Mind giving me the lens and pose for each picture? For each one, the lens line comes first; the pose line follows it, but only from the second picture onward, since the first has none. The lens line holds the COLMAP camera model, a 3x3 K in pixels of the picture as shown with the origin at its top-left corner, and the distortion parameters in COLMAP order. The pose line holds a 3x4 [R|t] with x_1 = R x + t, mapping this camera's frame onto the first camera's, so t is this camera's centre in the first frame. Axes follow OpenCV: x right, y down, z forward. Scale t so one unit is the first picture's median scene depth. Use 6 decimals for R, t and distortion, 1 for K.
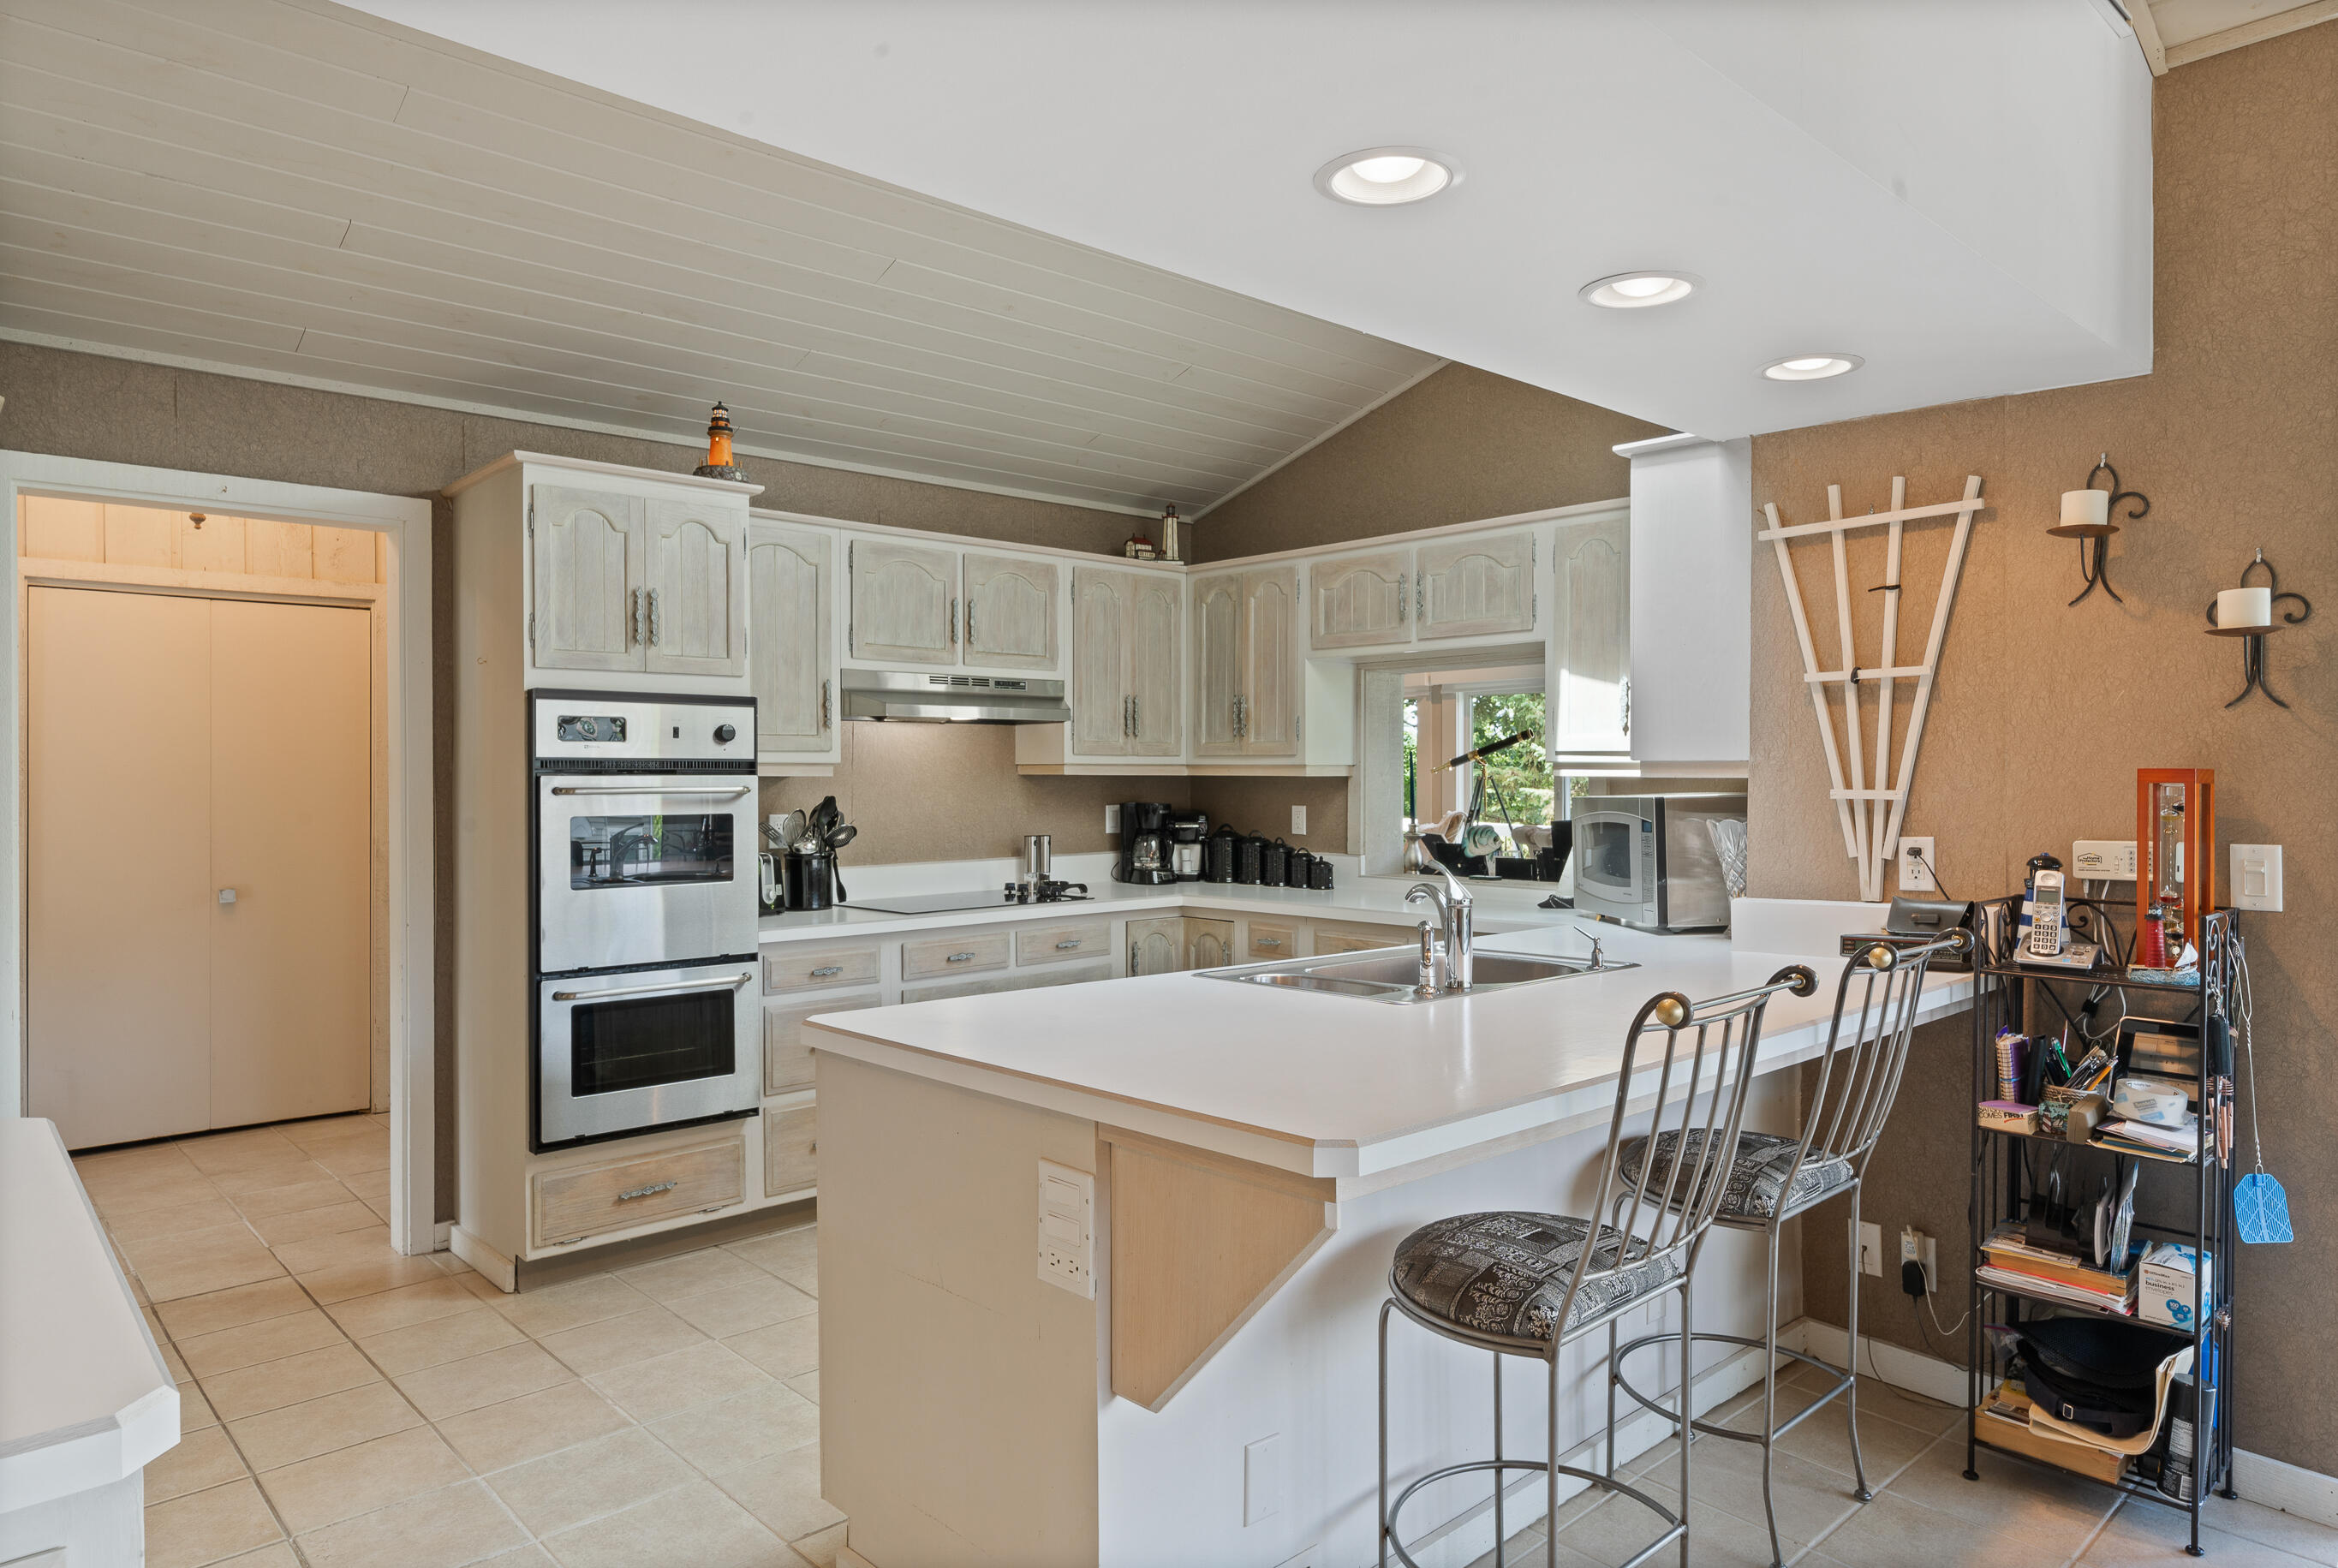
lens RADIAL K [[1435.4, 0, 1181.8], [0, 1435.4, 770.9], [0, 0, 1]] dist [0.005247, 0.000976]
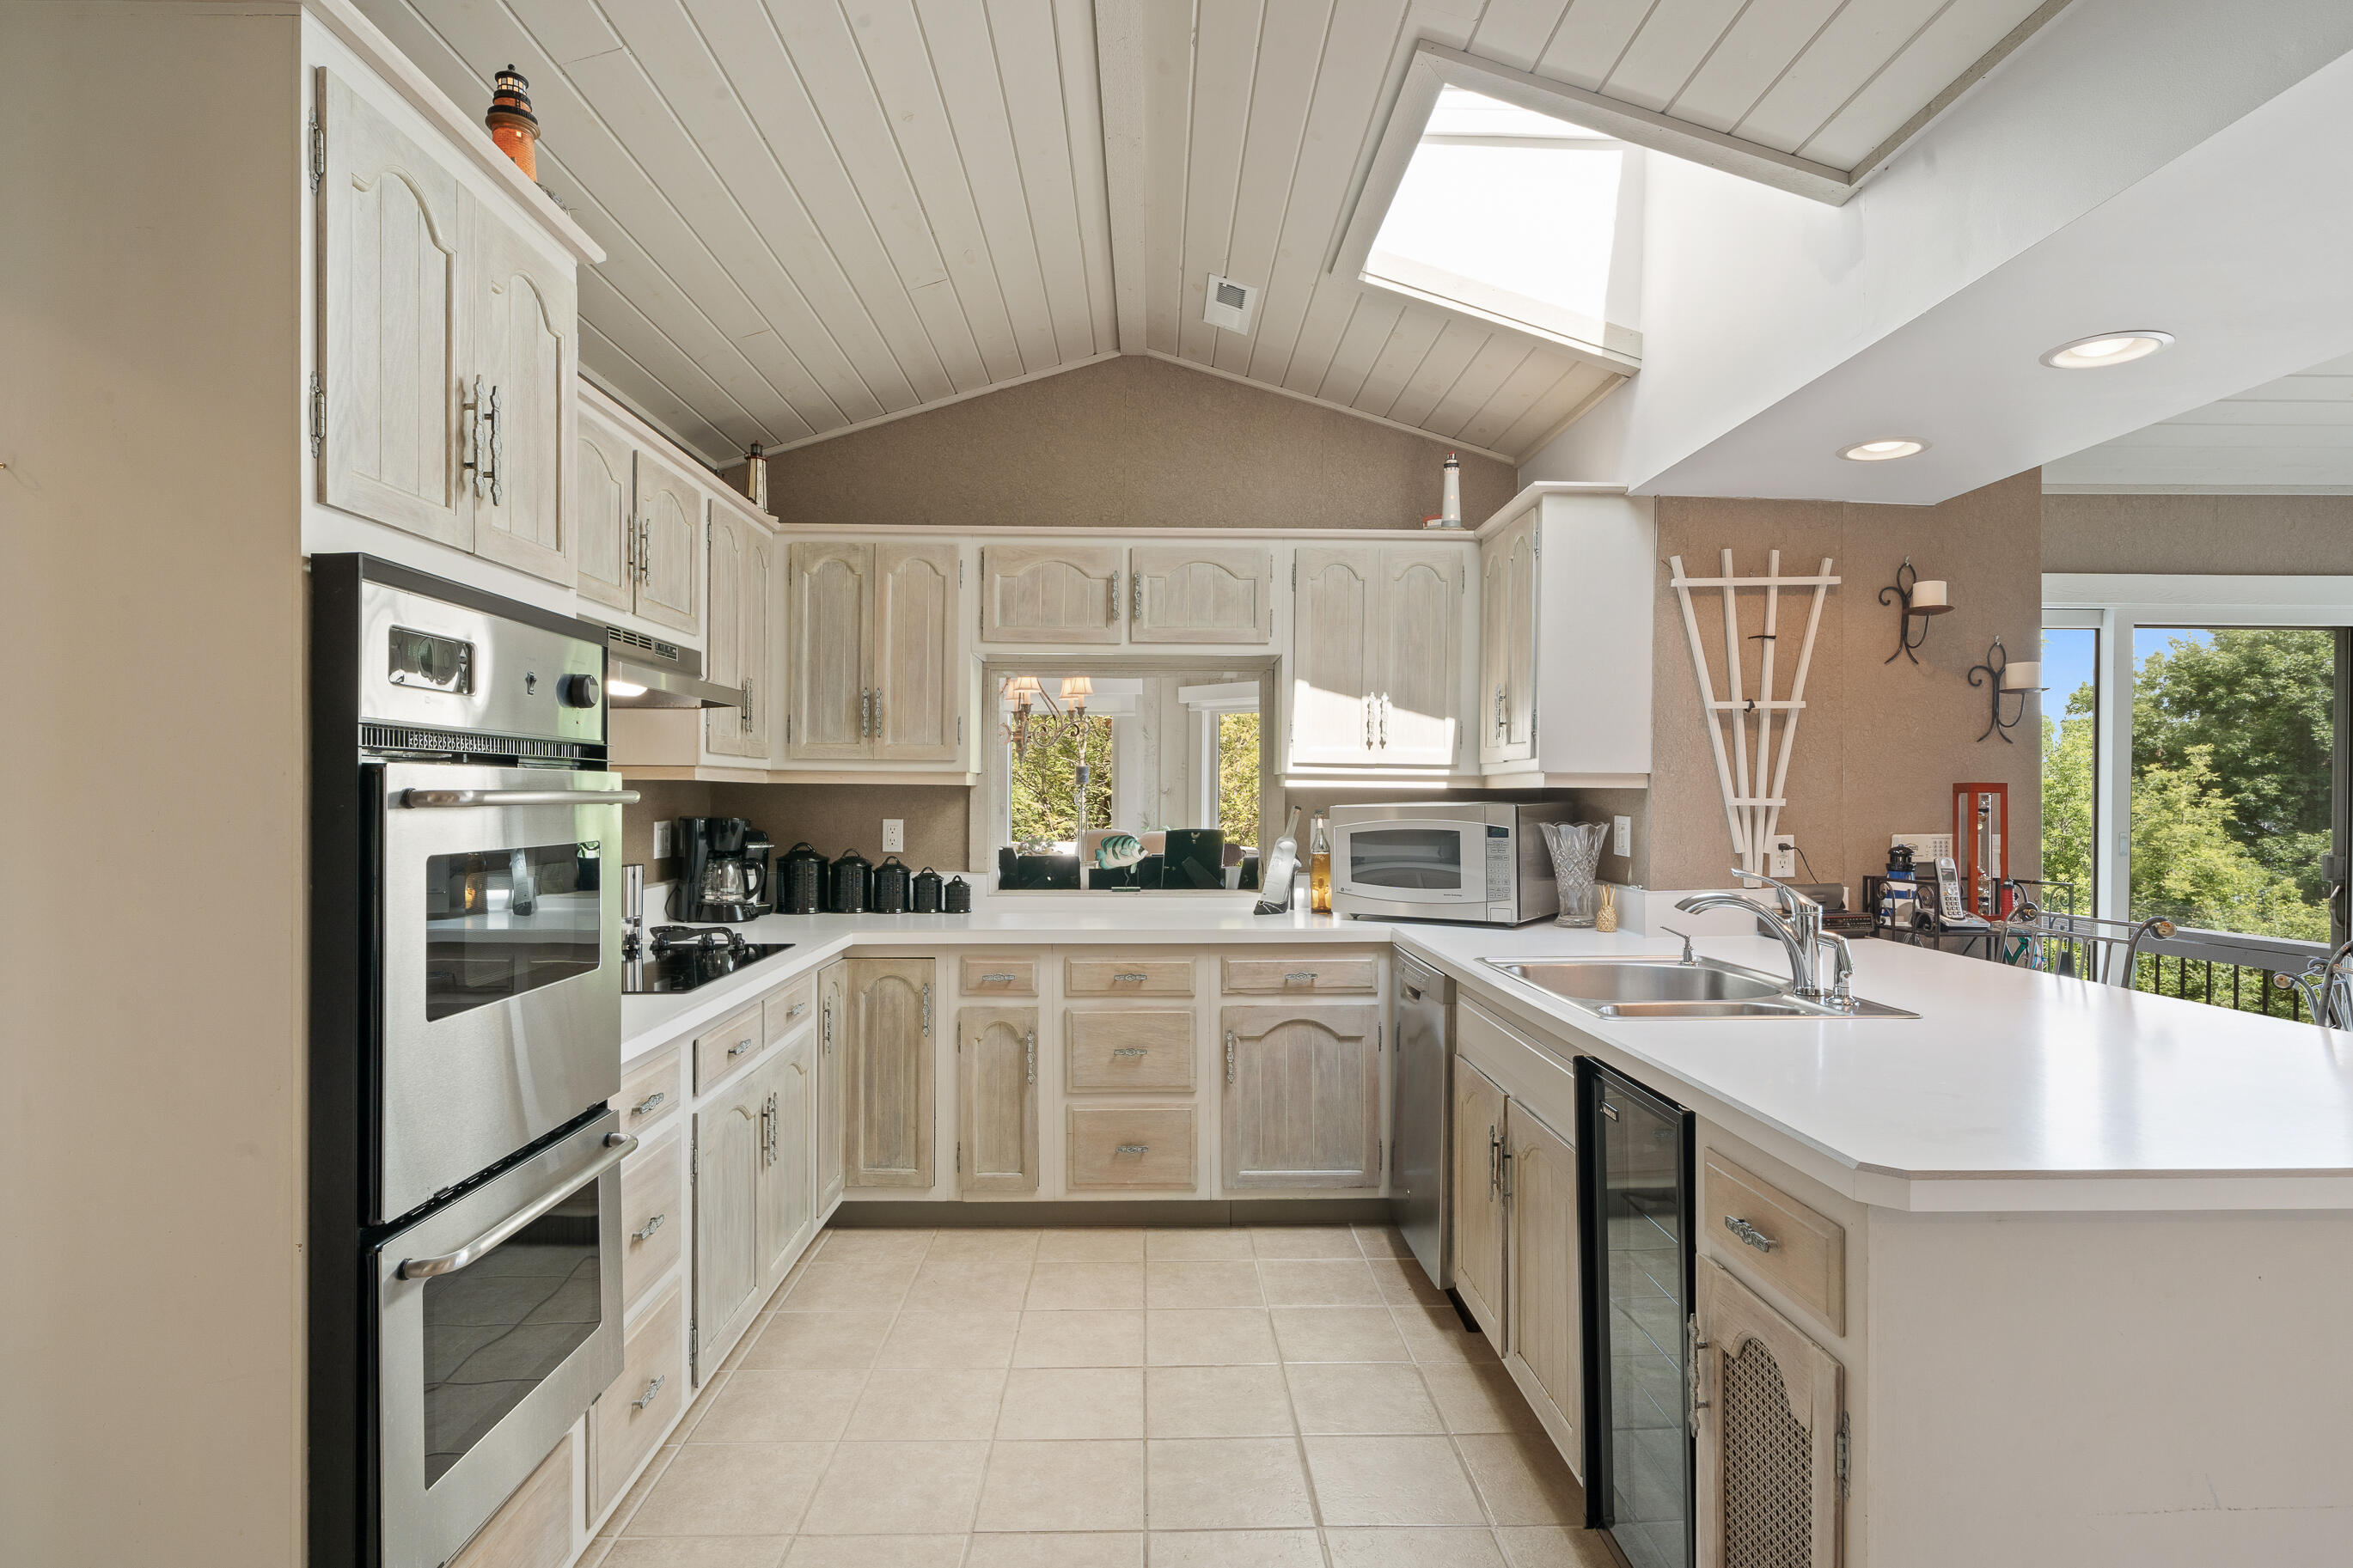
lens RADIAL K [[1223.9, 0, 1176.5], [0, 1223.9, 784.0], [0, 0, 1]] dist [0.004589, 0.000475]
pose [[0.661827, 0.010448, 0.749584, -0.430383], [-0.007624, 0.999945, -0.007206, 0.008237], [-0.749618, -0.000945, 0.661870, 0.447847]]
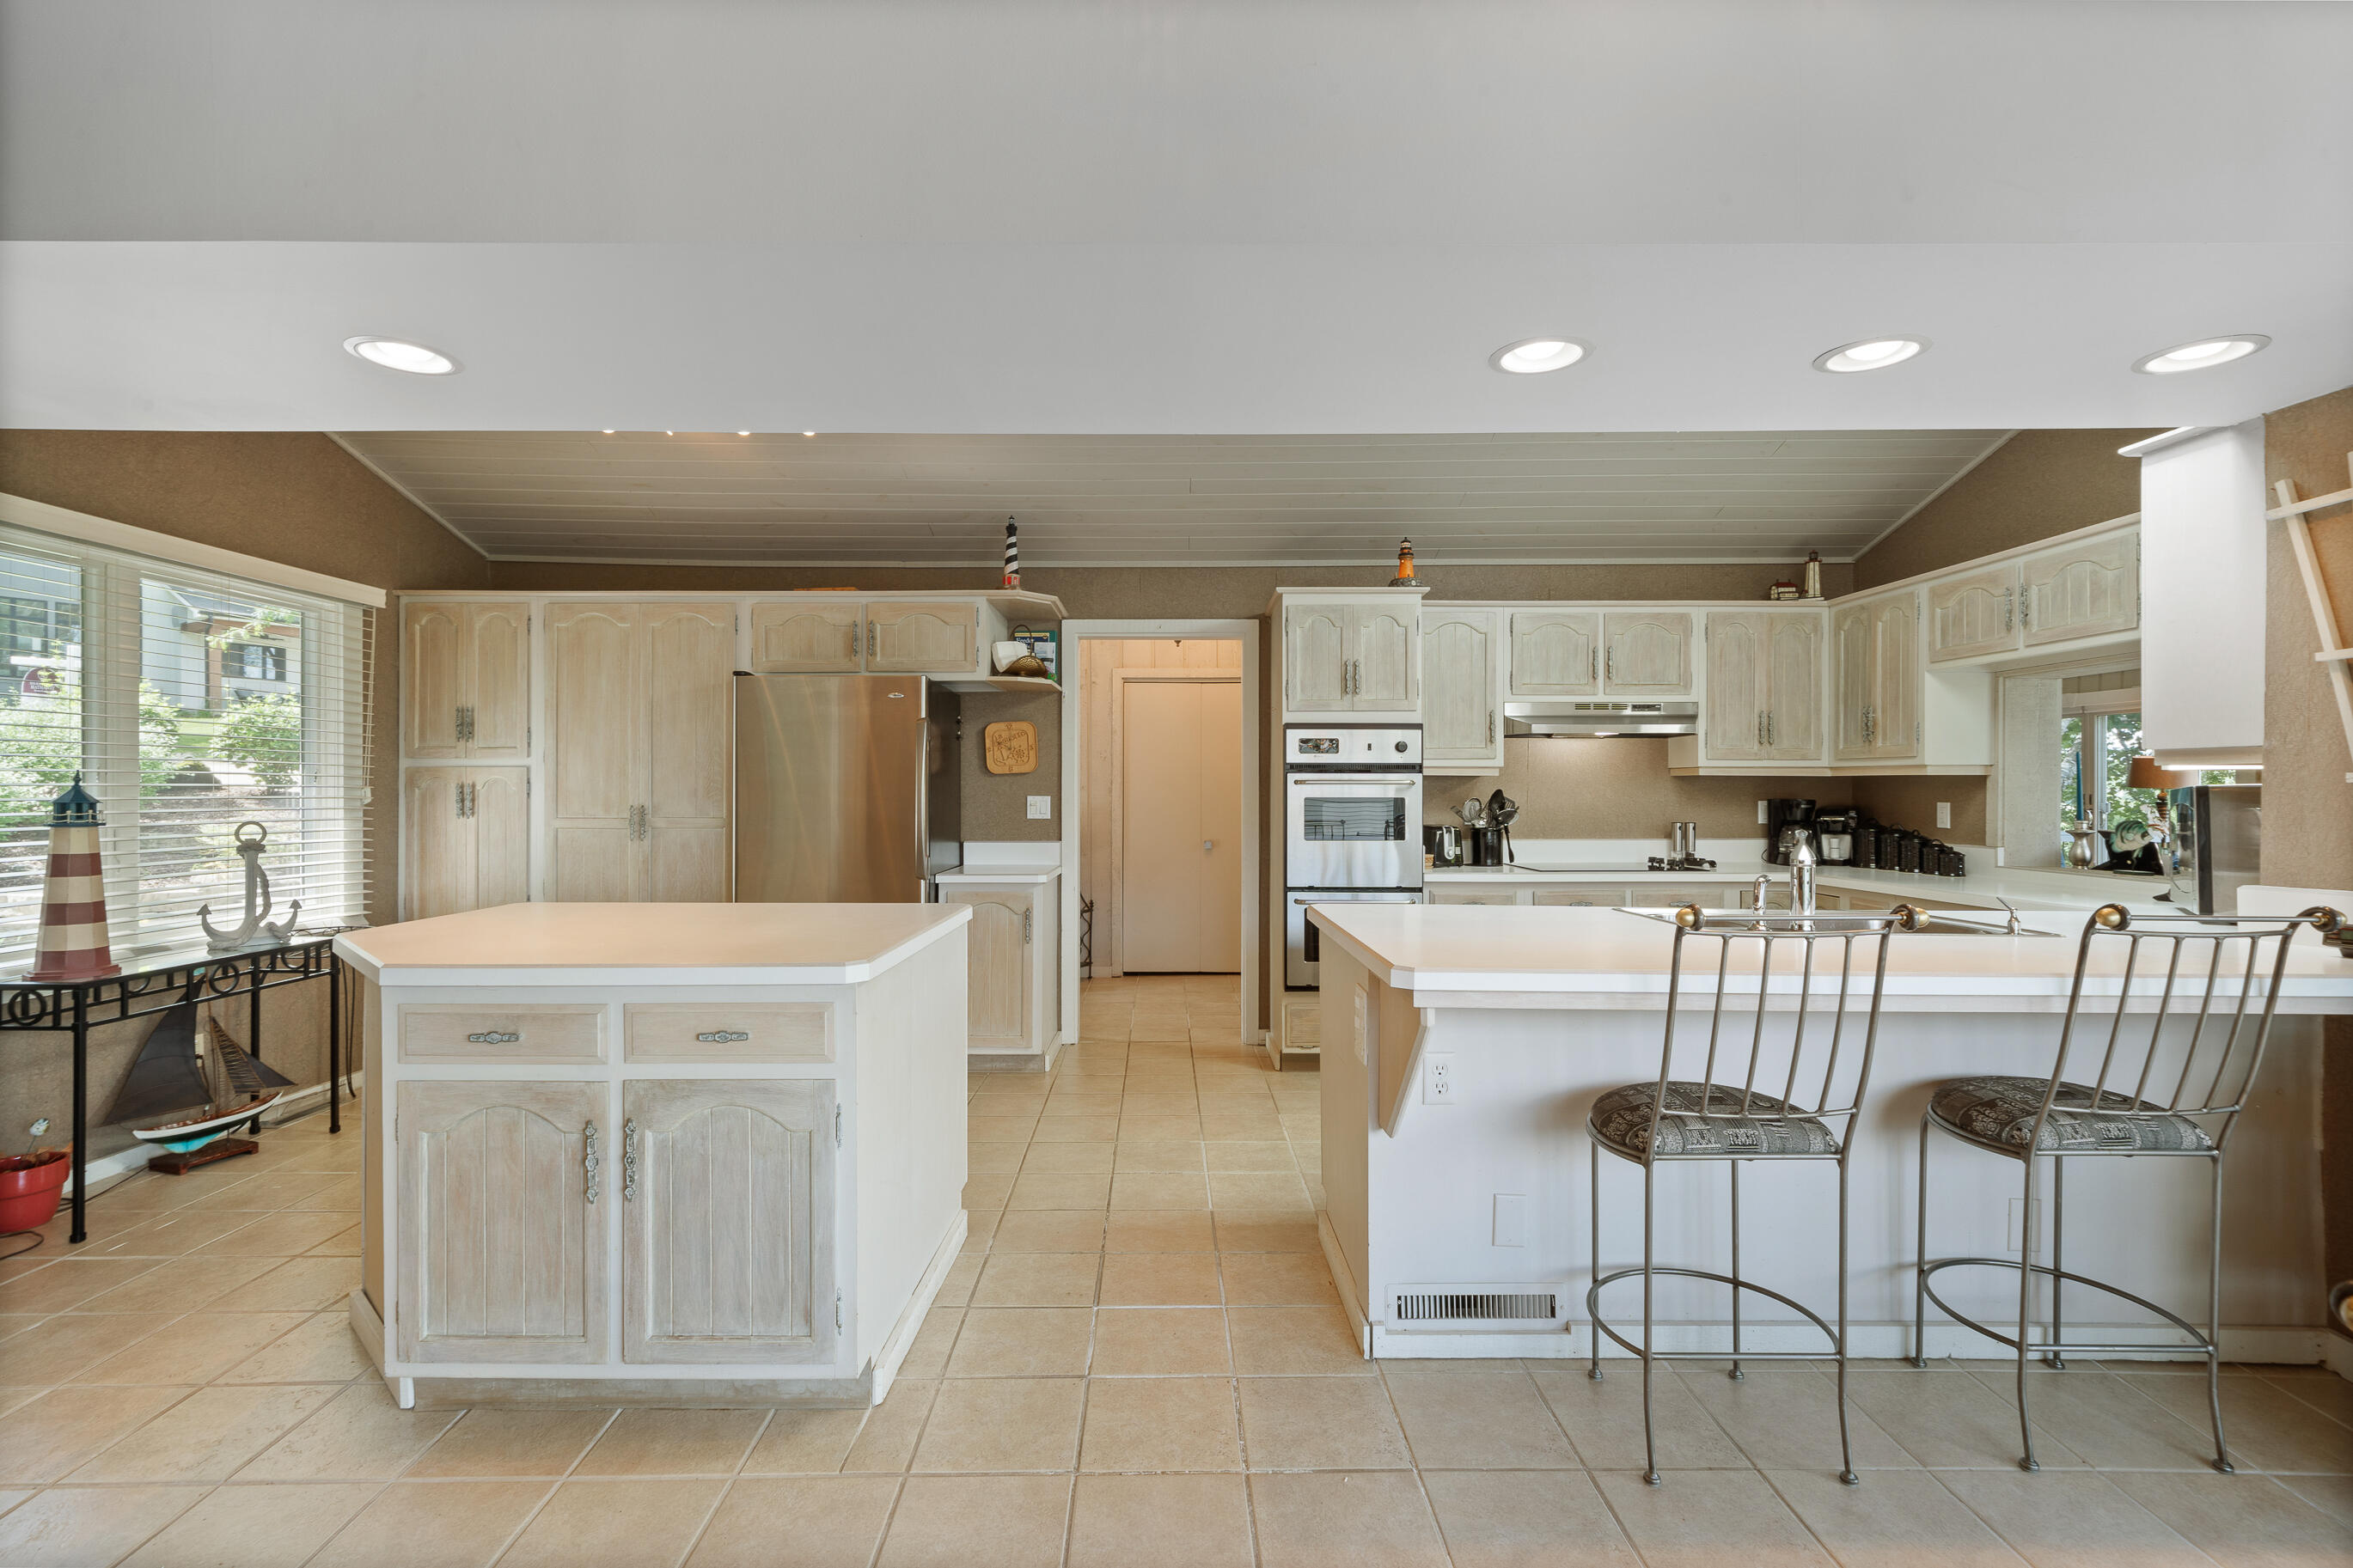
lens RADIAL K [[1070.5, 0, 1163.1], [0, 1070.5, 779.1], [0, 0, 1]] dist [0.009689, 0.000001]
pose [[0.731725, -0.004371, -0.681586, 0.246846], [-0.001279, 0.999969, -0.007786, 0.015845], [0.681599, 0.006569, 0.731697, -0.035571]]
